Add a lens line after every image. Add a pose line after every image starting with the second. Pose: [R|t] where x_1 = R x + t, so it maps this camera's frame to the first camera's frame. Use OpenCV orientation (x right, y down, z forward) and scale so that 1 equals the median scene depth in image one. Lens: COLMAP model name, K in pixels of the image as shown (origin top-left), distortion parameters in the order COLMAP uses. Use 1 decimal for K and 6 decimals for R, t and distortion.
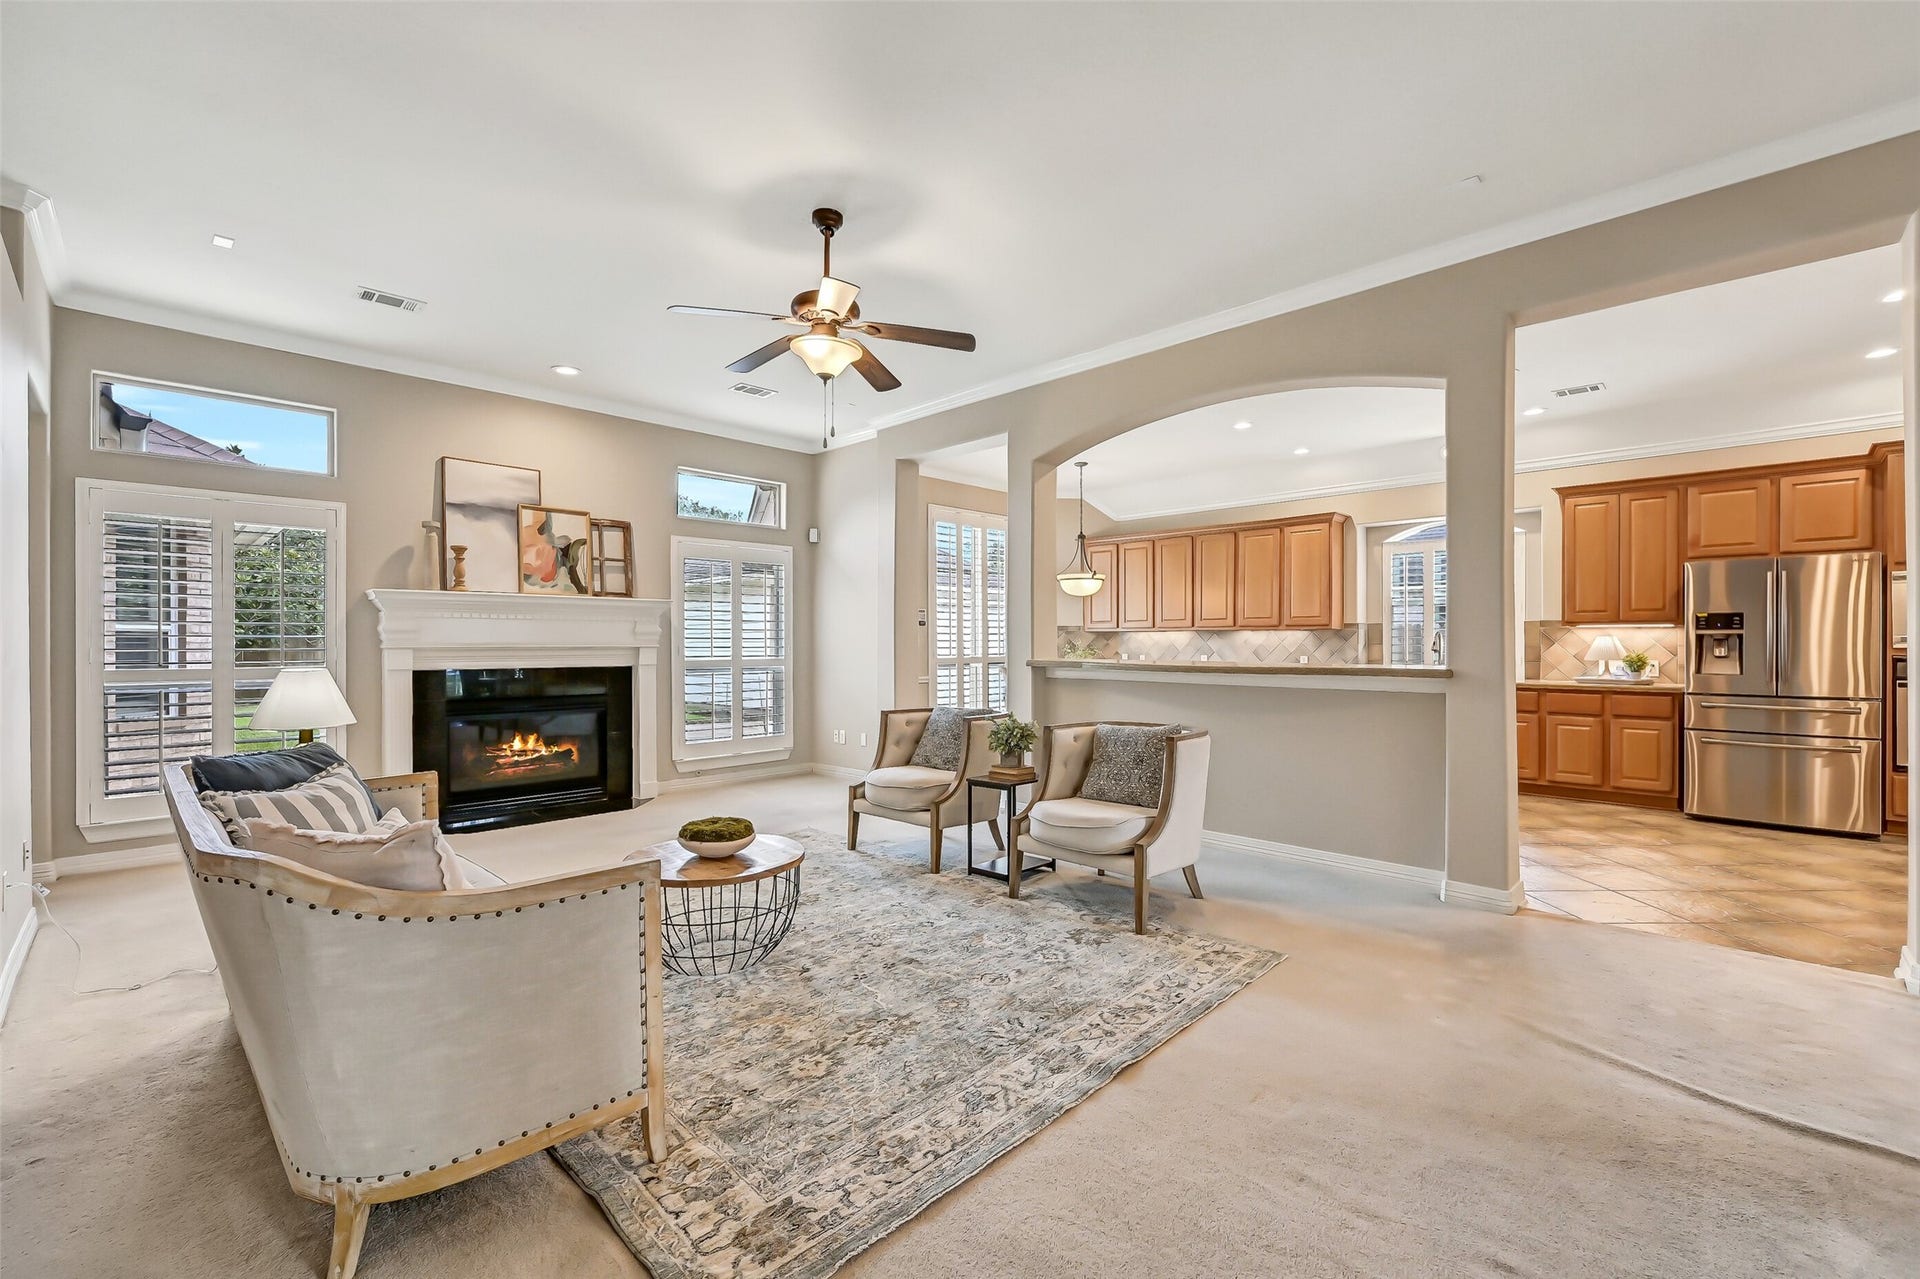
lens RADIAL K [[808.0, 0, 968.5], [0, 808.0, 640.1], [0, 0, 1]] dist [-0.001025, -0.000532]
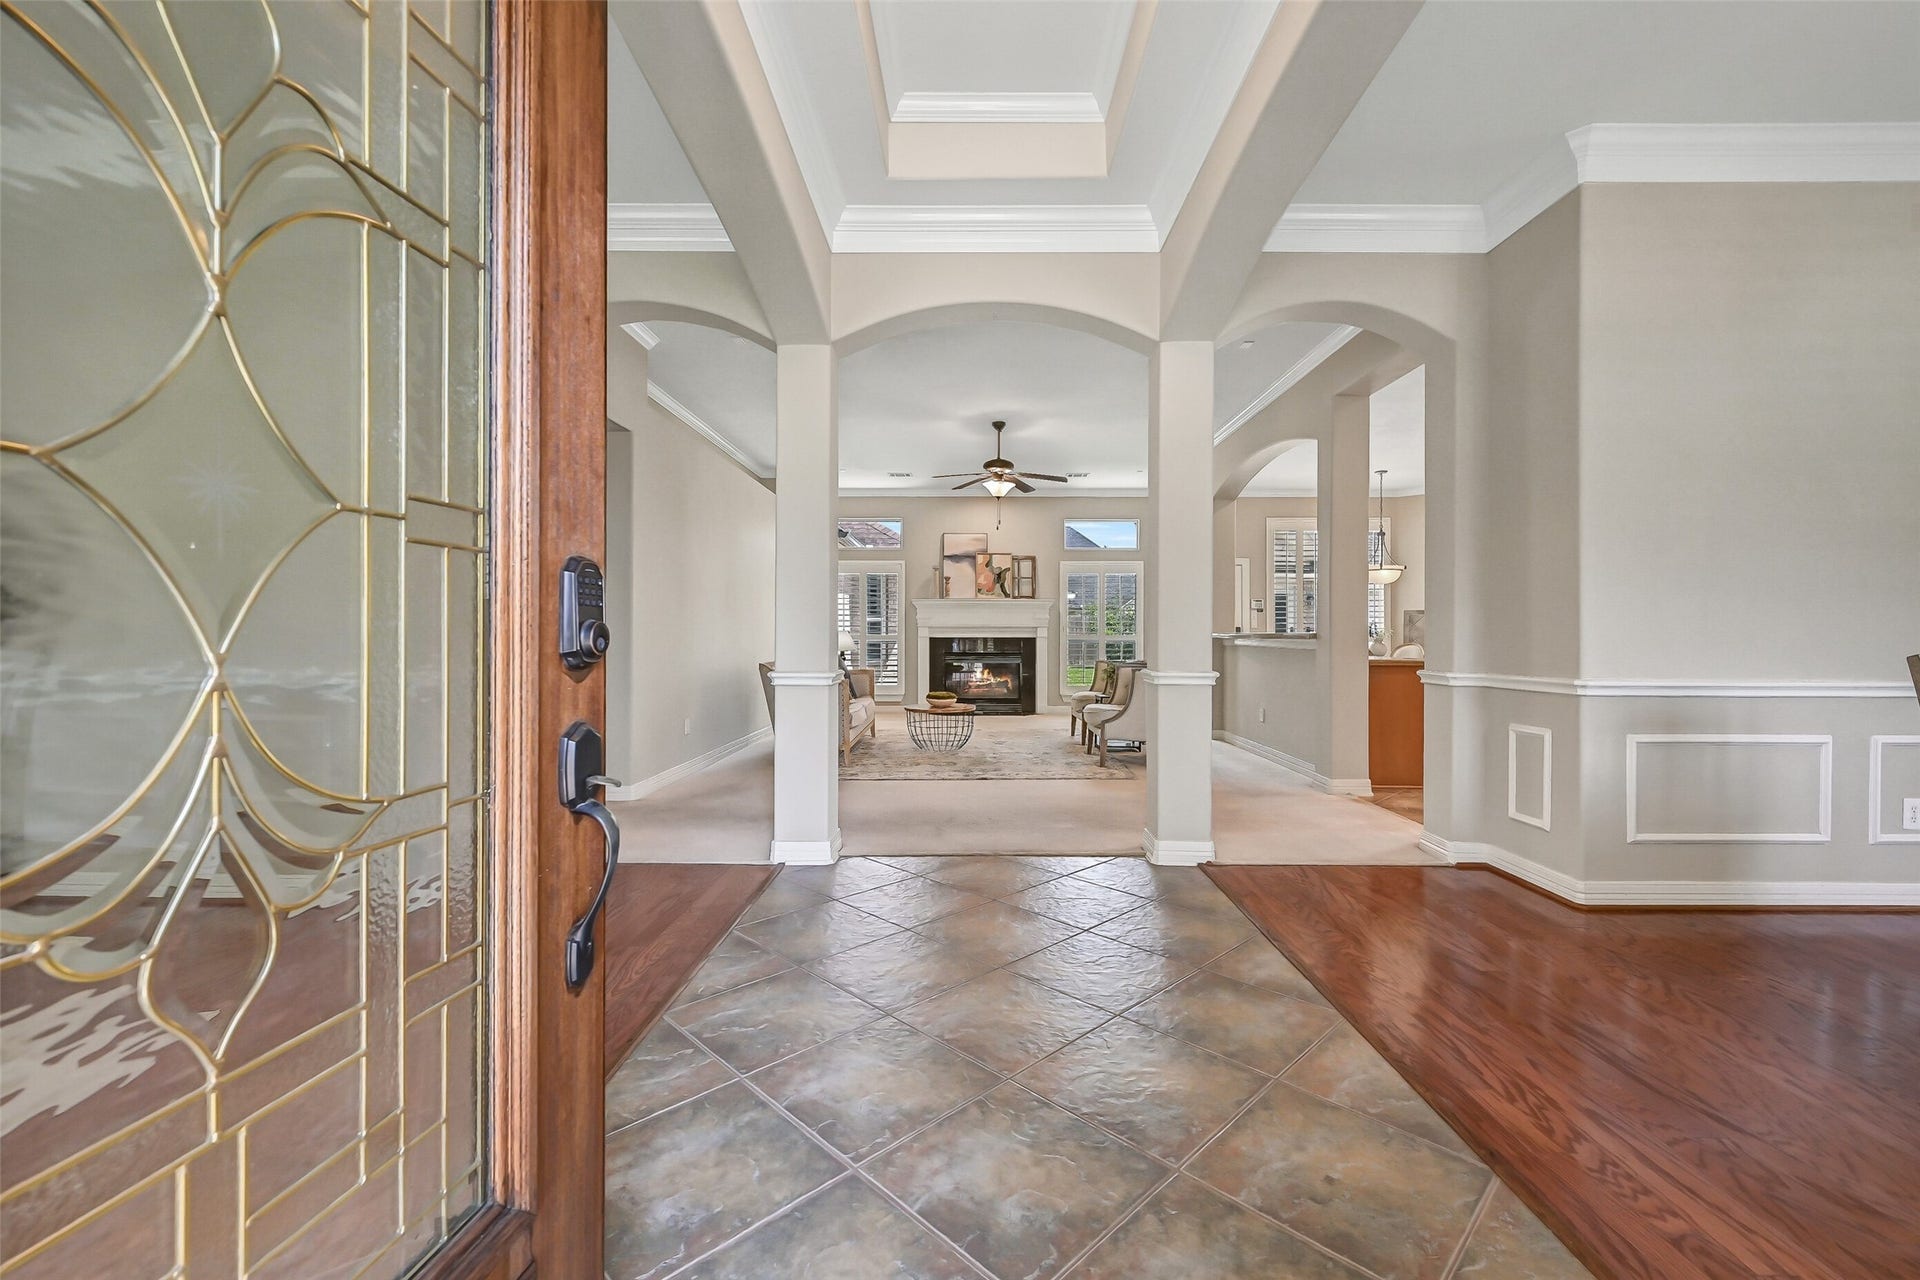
lens RADIAL K [[808.0, 0, 978.5], [0, 808.0, 638.5], [0, 0, 1]] dist [-0.001025, -0.000532]
pose [[0.689091, 0.005492, -0.724654, 0.764739], [0.003044, 0.999941, 0.010474, 0.016733], [0.724668, -0.009423, 0.689033, -0.306381]]
